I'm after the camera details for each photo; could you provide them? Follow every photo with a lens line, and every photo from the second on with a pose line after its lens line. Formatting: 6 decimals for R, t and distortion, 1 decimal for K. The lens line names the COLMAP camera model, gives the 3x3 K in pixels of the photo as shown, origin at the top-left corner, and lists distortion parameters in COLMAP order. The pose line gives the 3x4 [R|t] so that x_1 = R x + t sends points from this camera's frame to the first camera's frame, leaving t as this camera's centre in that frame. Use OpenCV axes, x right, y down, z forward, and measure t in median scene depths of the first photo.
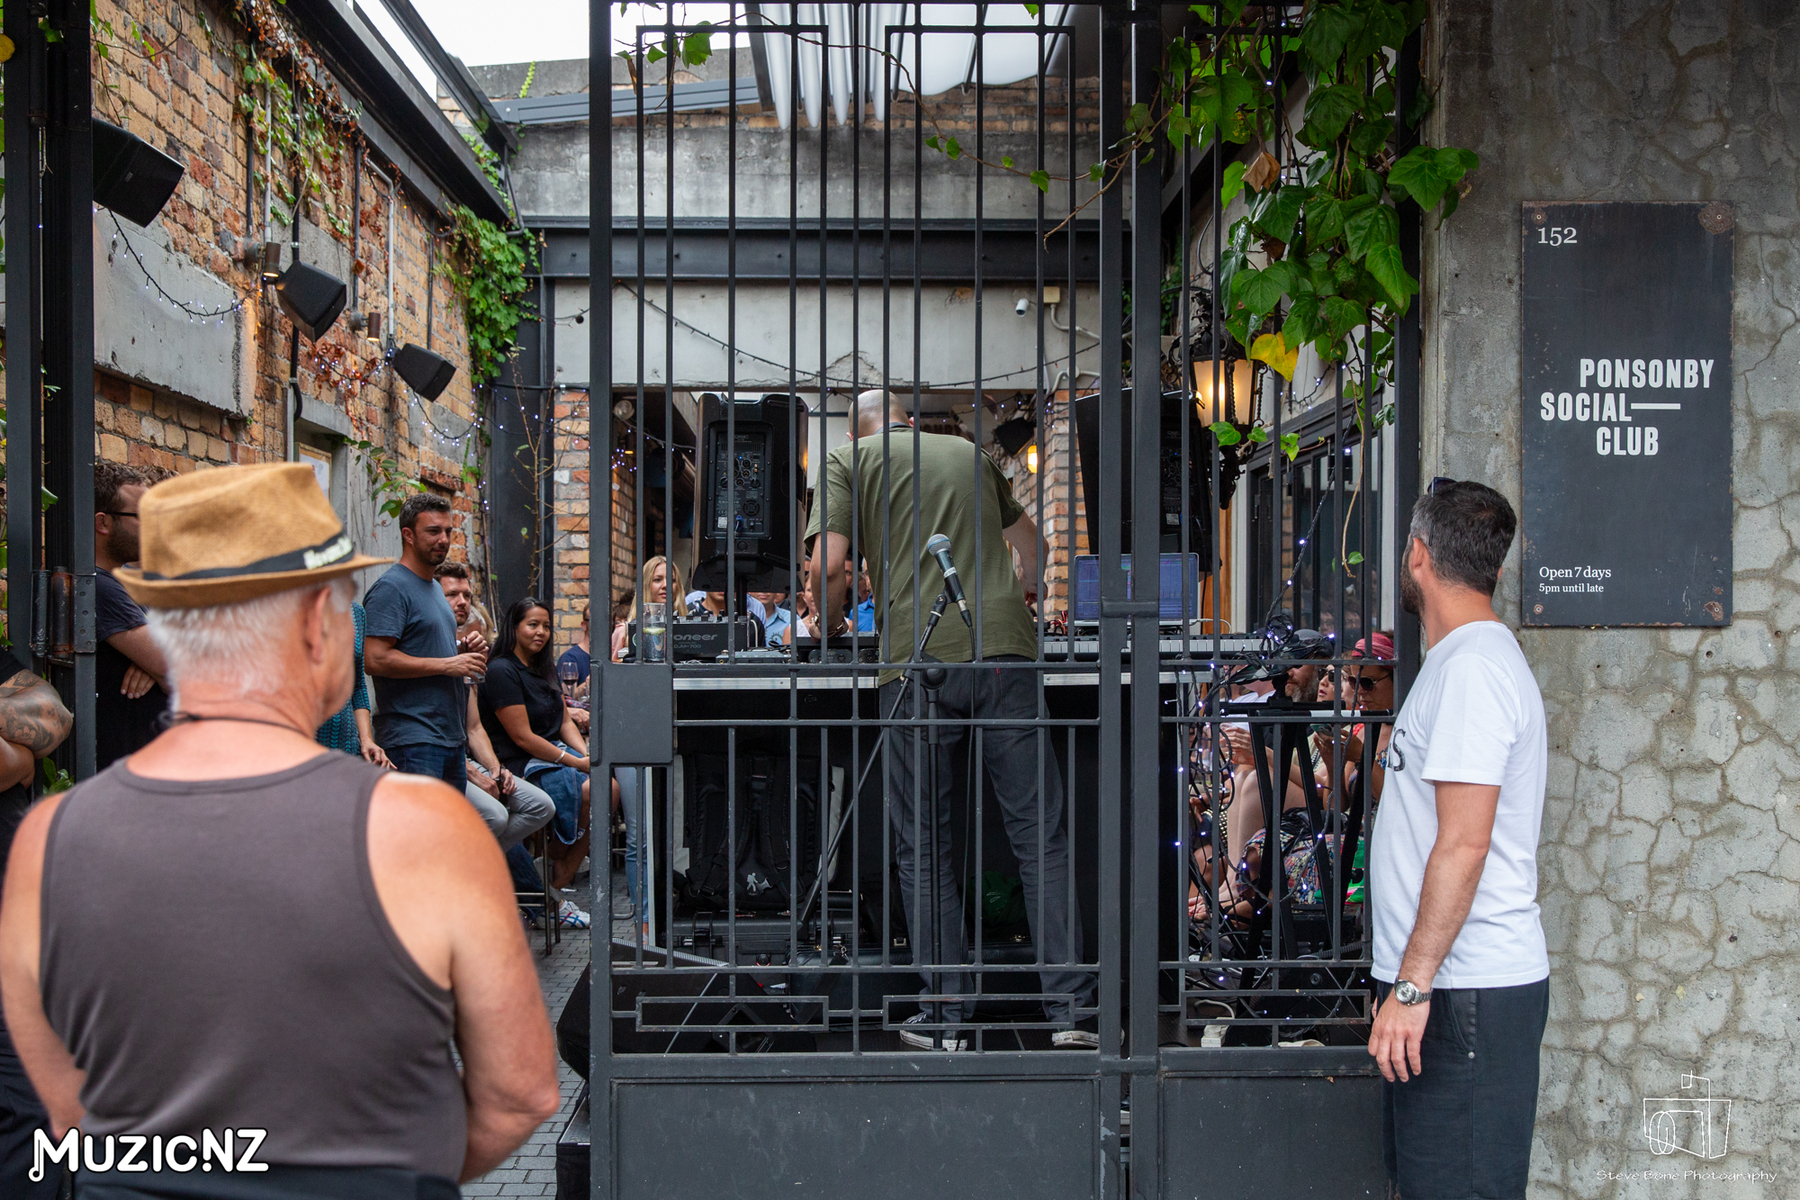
lens RADIAL K [[1926.6, 0, 894.4], [0, 1926.6, 658.1], [0, 0, 1]] dist [-0.018756, 0.007004]
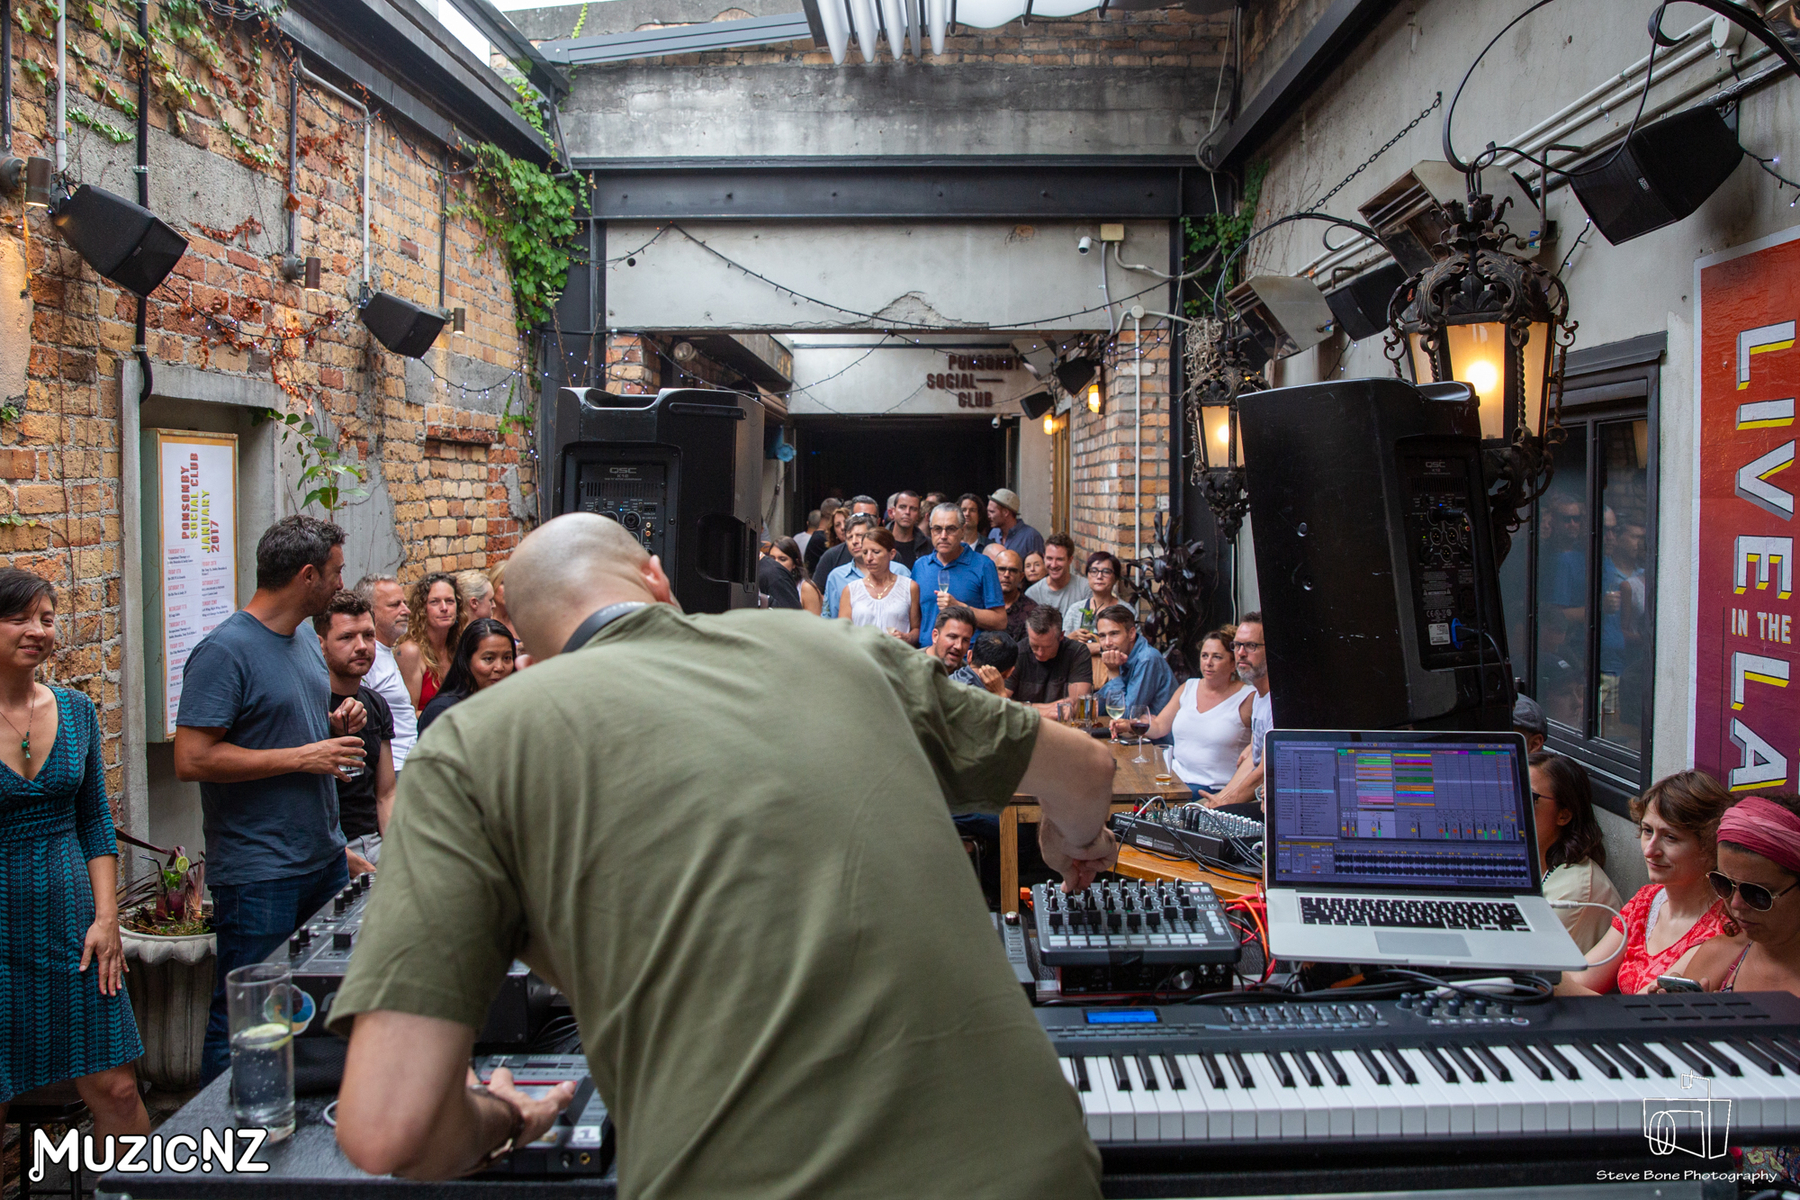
lens RADIAL K [[1422.0, 0, 912.7], [0, 1422.0, 555.8], [0, 0, 1]] dist [-0.113845, 0.065907]
pose [[0.999246, -0.000229, -0.038826, 0.008144], [0.001404, 0.999542, 0.030220, -0.051780], [0.038801, -0.030252, 0.998789, 0.307128]]
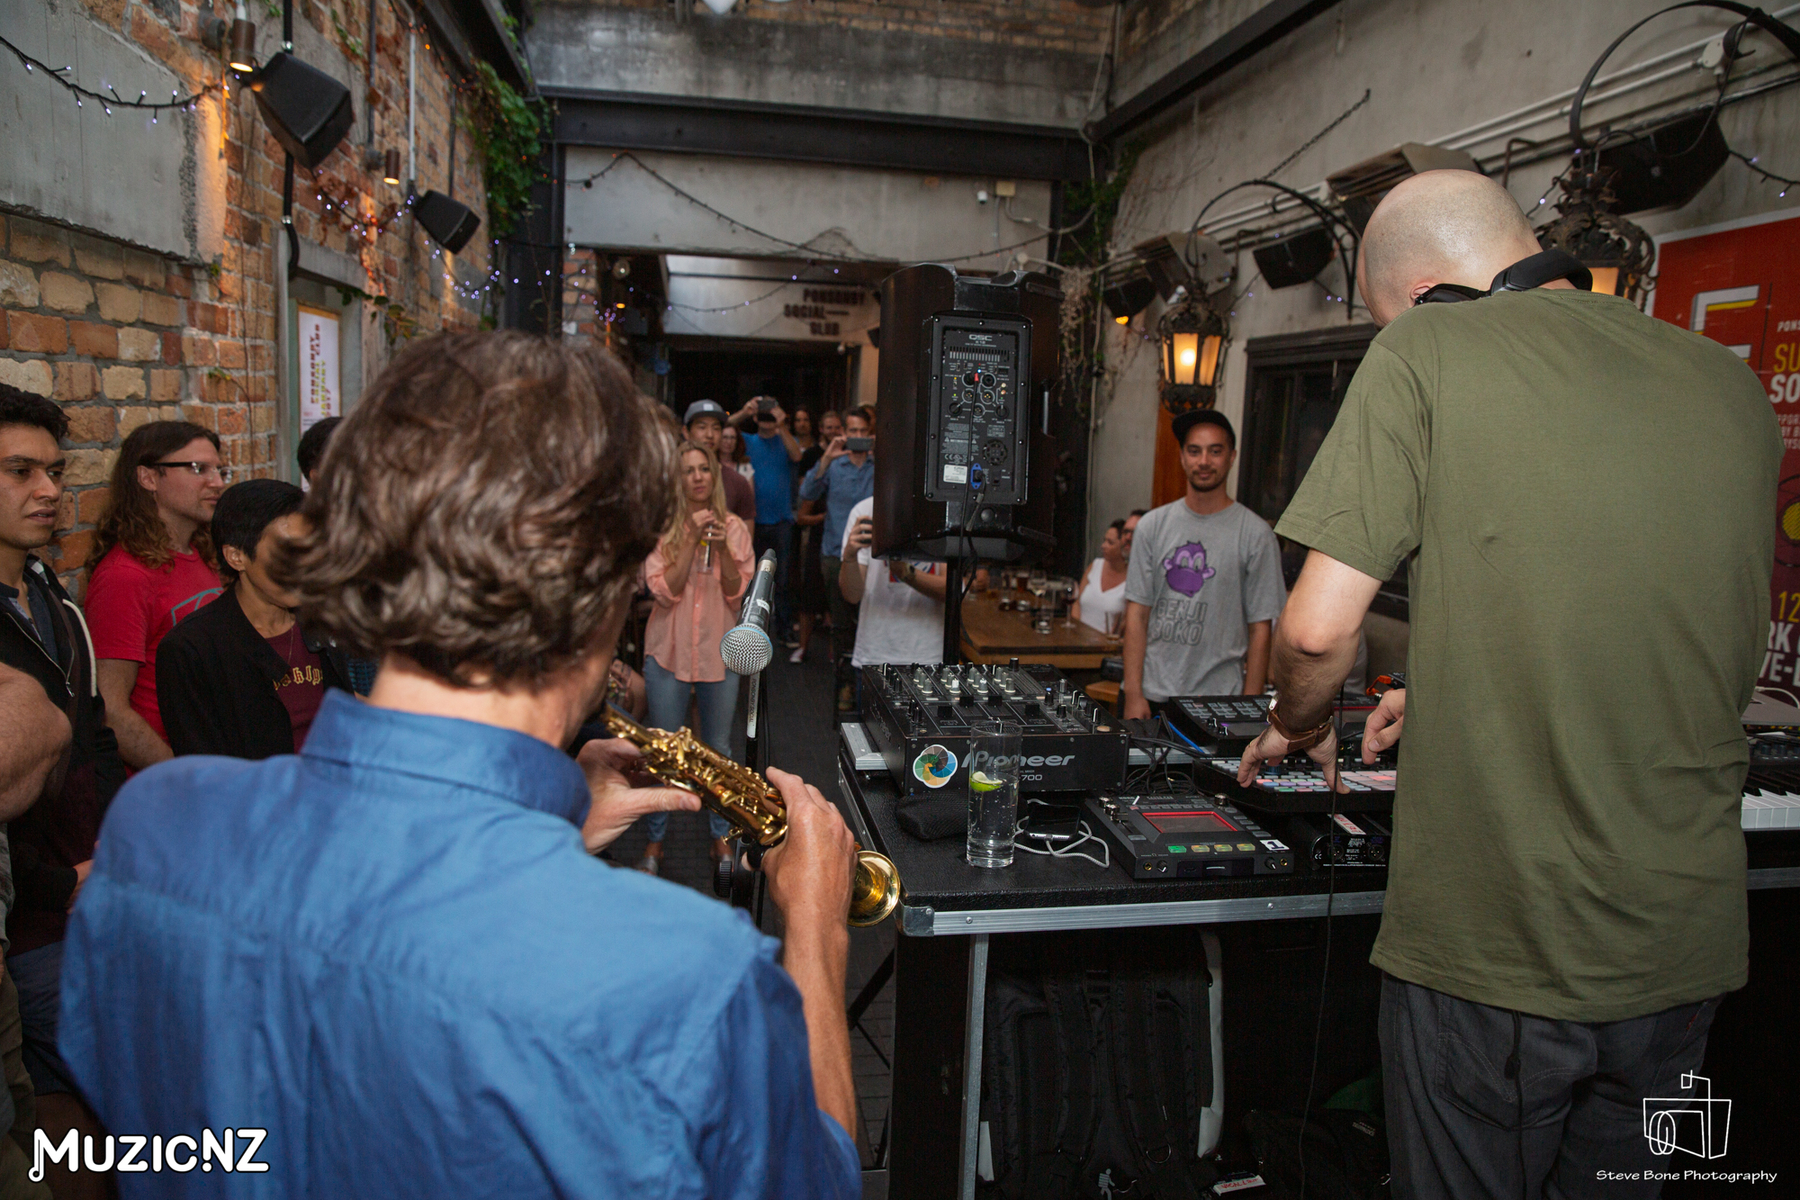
lens RADIAL K [[1194.4, 0, 900.0], [0, 1194.4, 600.0], [0, 0, 1]] dist [-0.111363, 0.078654]
pose [[0.990290, 0.021733, 0.137306, -0.079702], [-0.040386, 0.990081, 0.134566, -0.040935], [-0.133020, -0.138805, 0.981345, 0.307594]]
